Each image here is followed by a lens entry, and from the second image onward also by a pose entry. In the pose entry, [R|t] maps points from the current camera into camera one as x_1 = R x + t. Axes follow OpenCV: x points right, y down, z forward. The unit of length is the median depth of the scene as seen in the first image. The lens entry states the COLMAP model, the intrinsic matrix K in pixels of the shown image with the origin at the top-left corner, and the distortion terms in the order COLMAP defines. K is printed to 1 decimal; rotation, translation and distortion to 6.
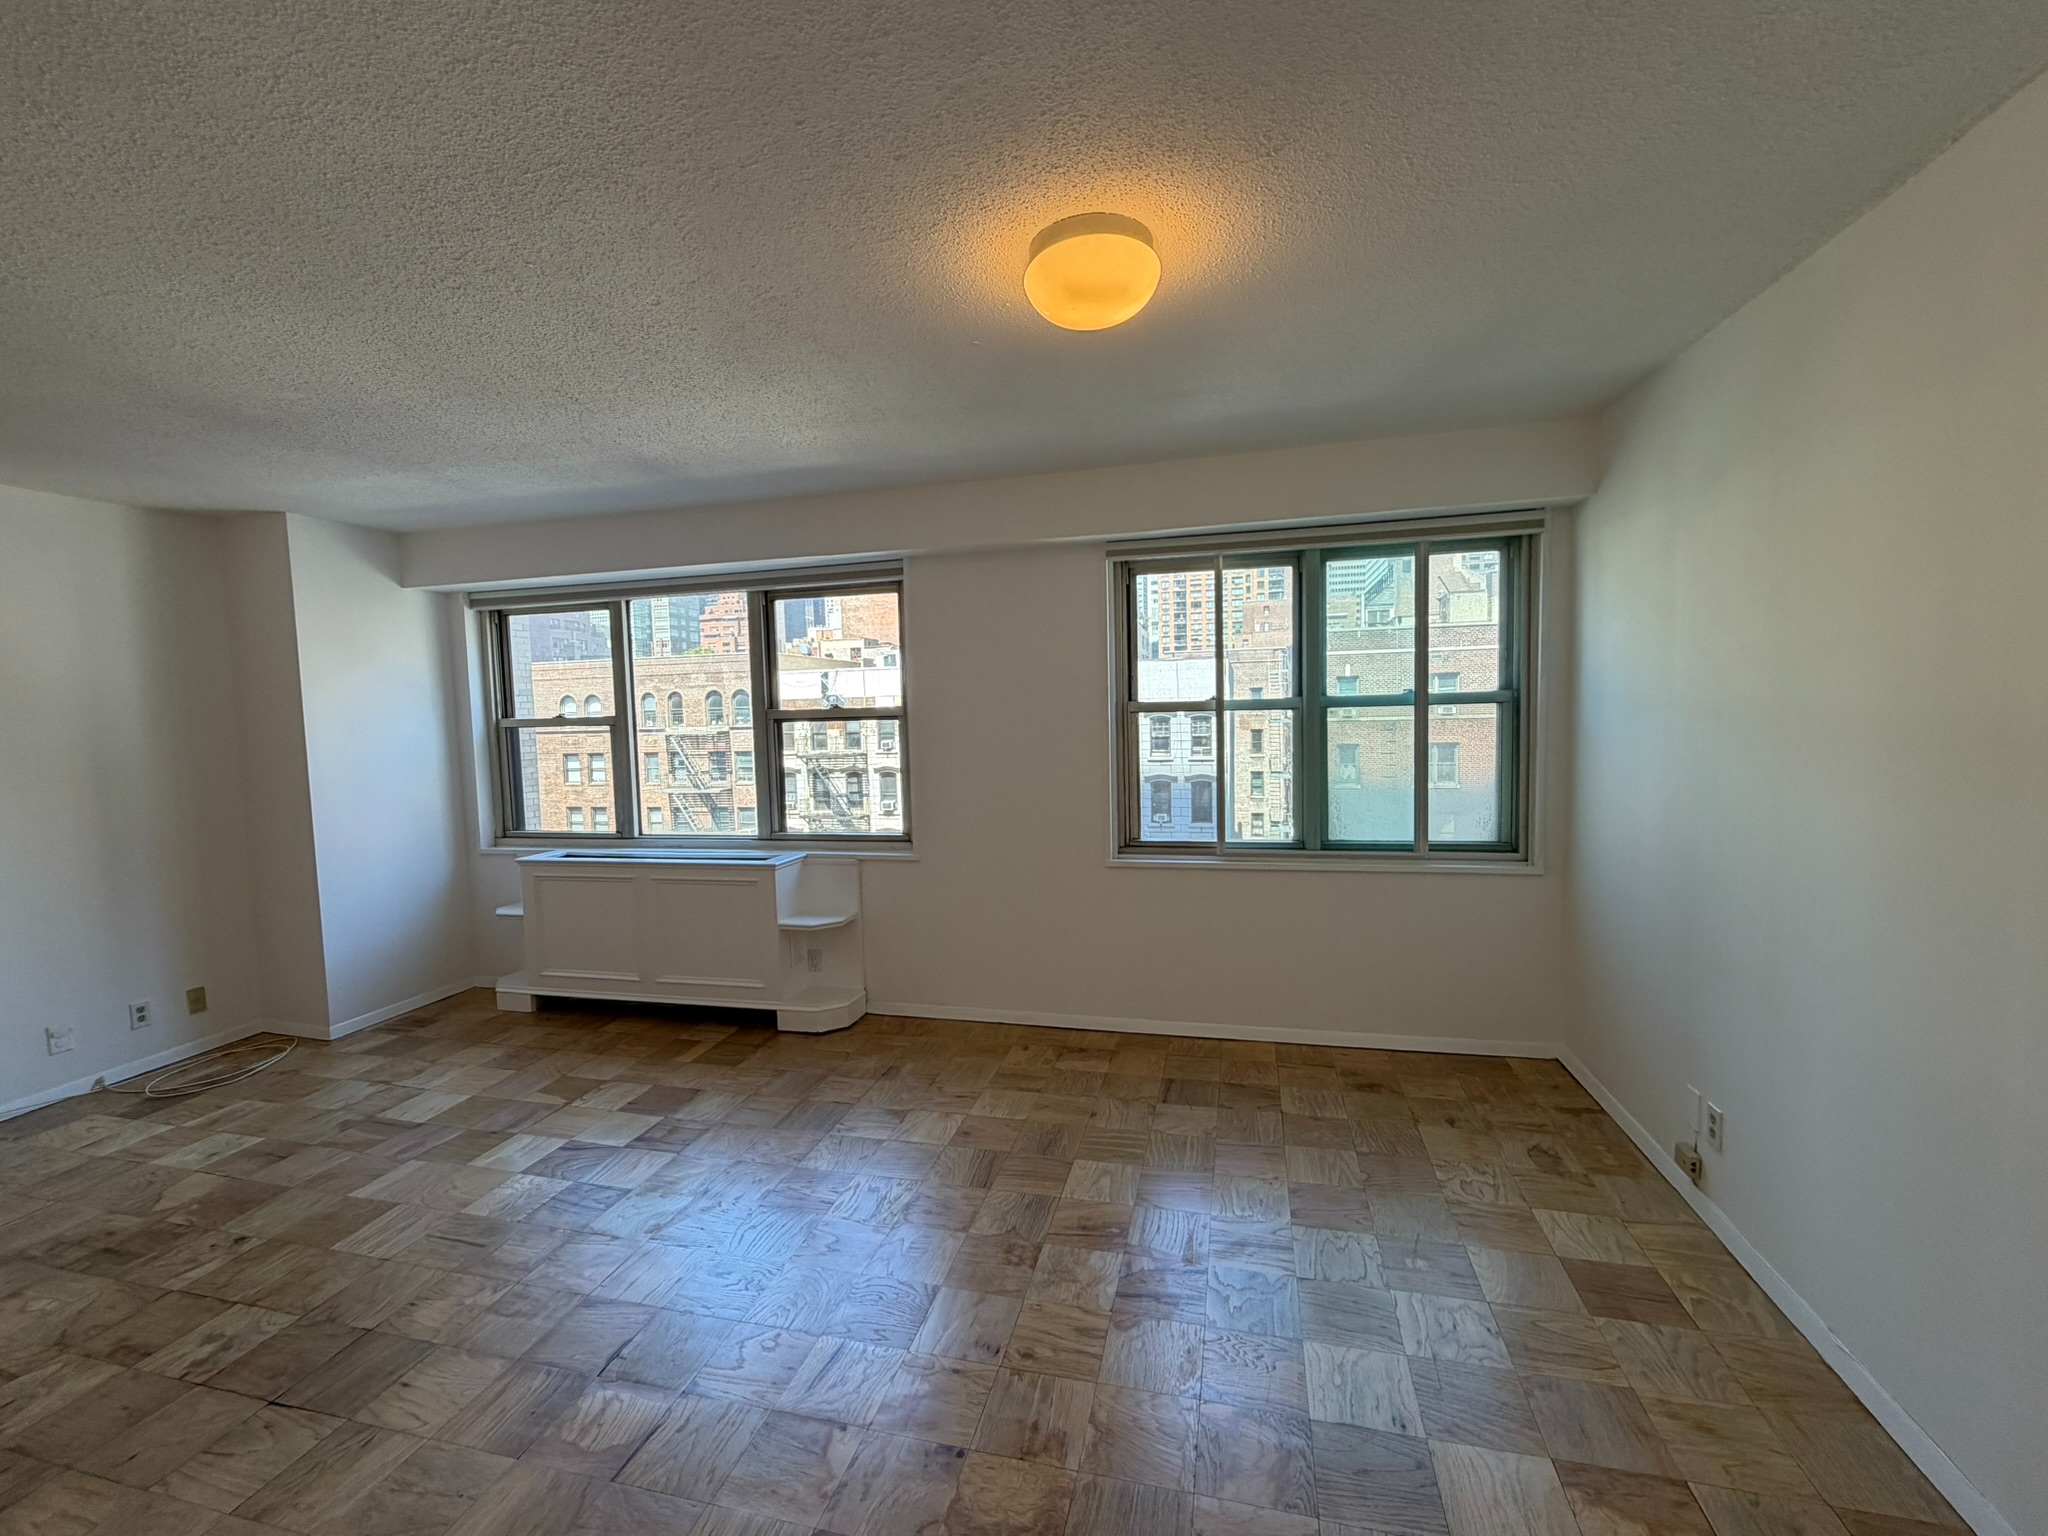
lens RADIAL K [[850.1, 0, 1024.7], [0, 850.1, 769.8], [0, 0, 1]] dist [0.001047, -0.000365]
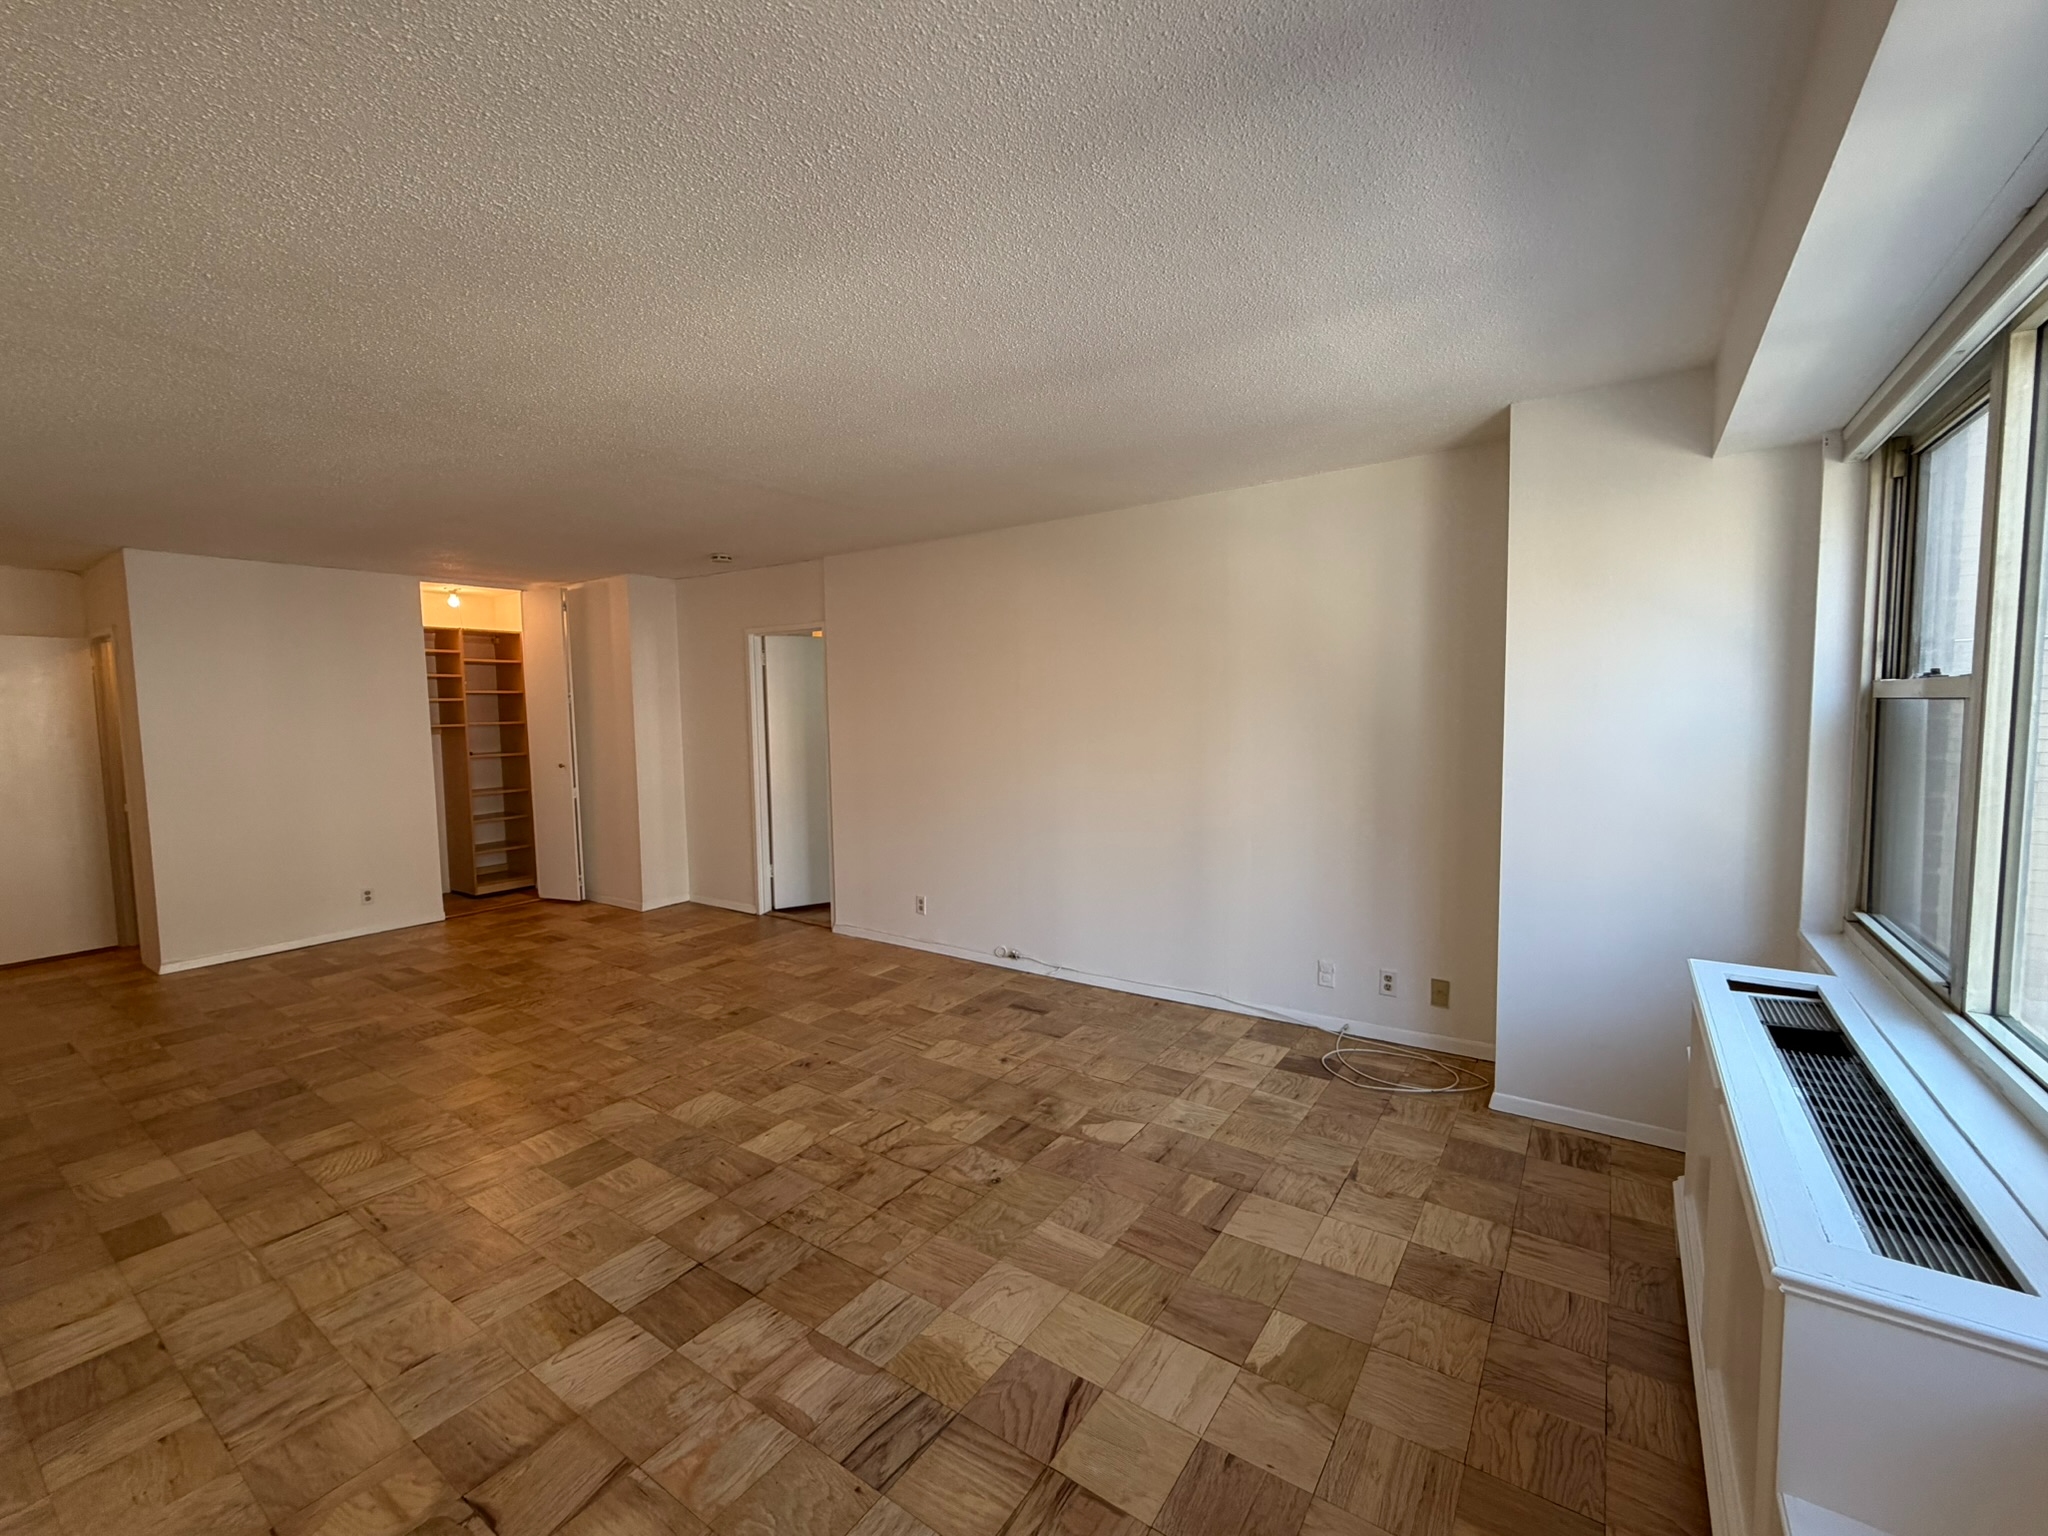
lens RADIAL K [[850.1, 0, 1024.7], [0, 850.1, 769.8], [0, 0, 1]] dist [0.001047, -0.000365]
pose [[-0.353173, 0.097696, -0.930443, 0.003743], [-0.039086, 0.992124, 0.119009, -0.061376], [0.934741, 0.078398, -0.346573, 0.967565]]
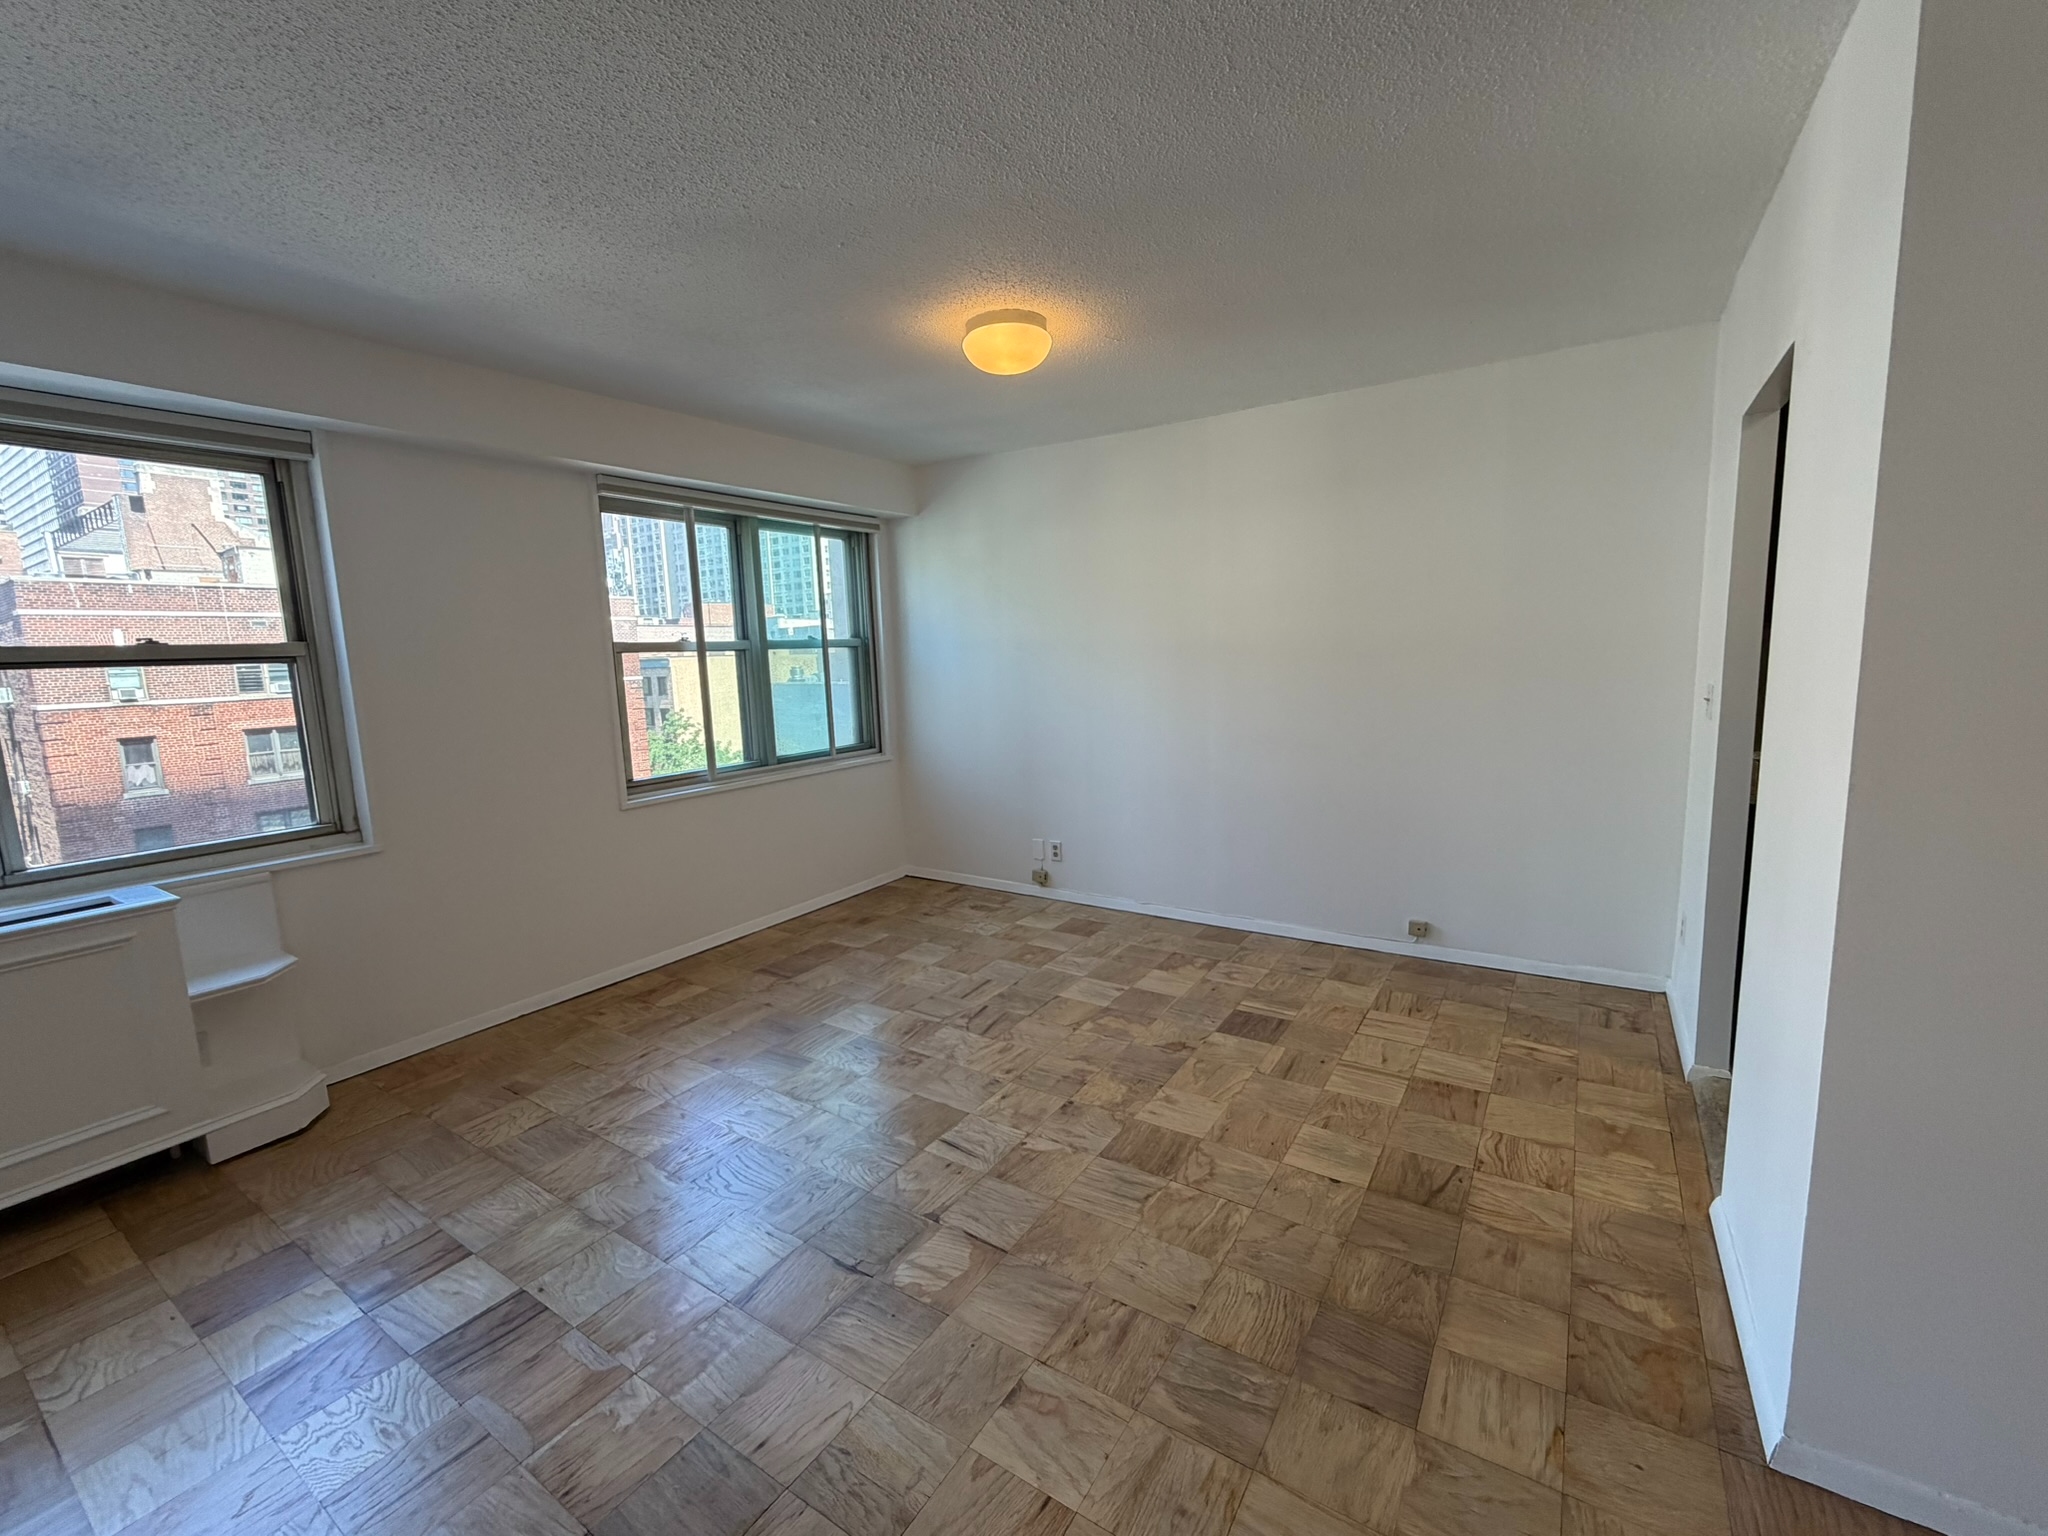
lens RADIAL K [[850.1, 0, 1024.7], [0, 850.1, 769.8], [0, 0, 1]] dist [0.001047, -0.000365]
pose [[0.326266, -0.116850, 0.938028, -0.730117], [0.092139, 0.991536, 0.091468, 0.022938], [-0.940777, 0.056586, 0.334271, 0.254515]]
